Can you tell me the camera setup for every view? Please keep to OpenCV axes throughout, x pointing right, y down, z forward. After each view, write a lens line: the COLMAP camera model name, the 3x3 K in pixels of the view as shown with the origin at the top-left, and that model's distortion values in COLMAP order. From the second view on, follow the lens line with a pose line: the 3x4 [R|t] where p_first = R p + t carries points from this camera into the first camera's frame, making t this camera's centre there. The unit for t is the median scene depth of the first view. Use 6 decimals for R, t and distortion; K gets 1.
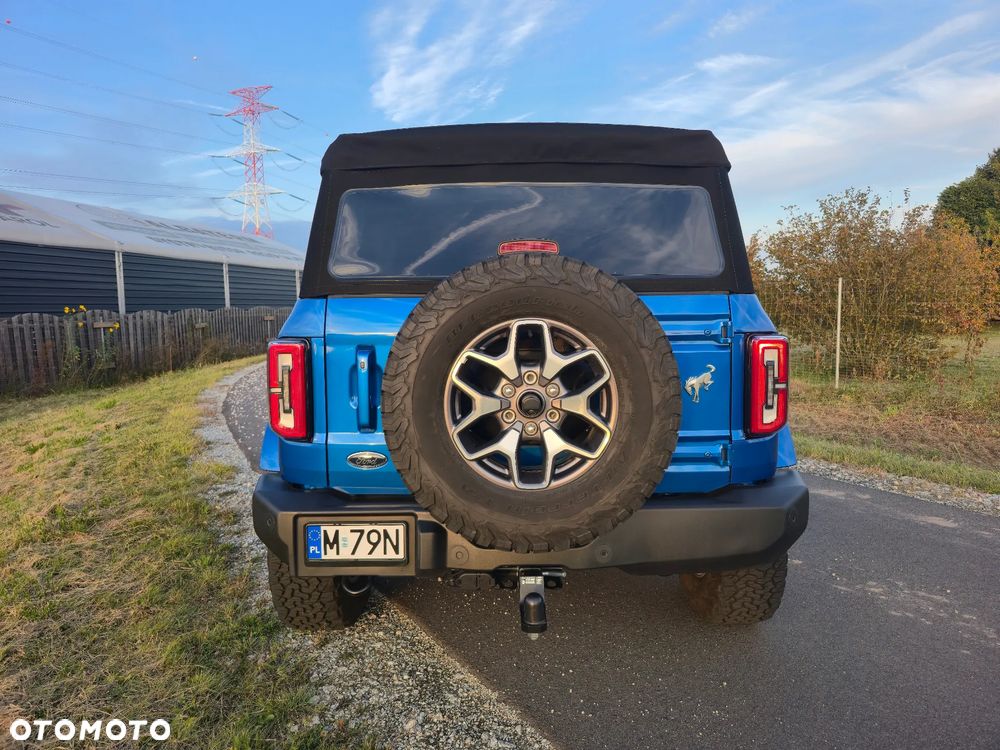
lens RADIAL K [[658.1, 0, 501.0], [0, 658.1, 361.9], [0, 0, 1]] dist [0.080859, -0.063847]
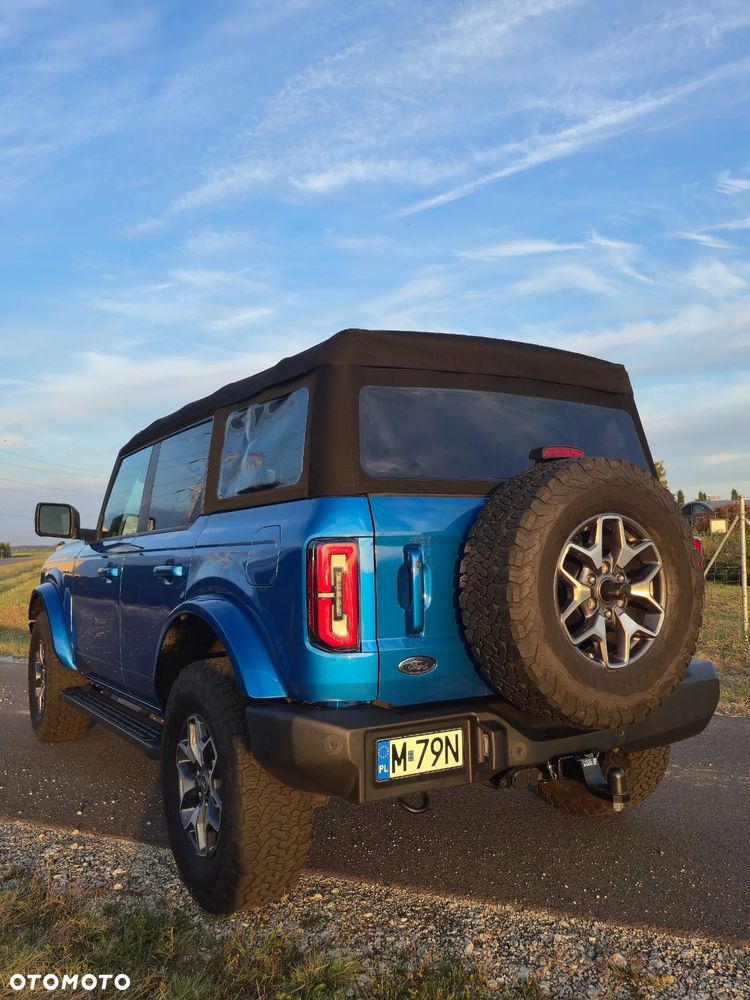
lens RADIAL K [[843.3, 0, 377.0], [0, 843.3, 523.9], [0, 0, 1]] dist [0.079699, -0.007058]
pose [[0.848737, 0.012100, 0.528677, -0.908555], [0.048927, 0.993653, -0.101289, 0.067250], [-0.526548, 0.111835, 0.842758, -0.011453]]
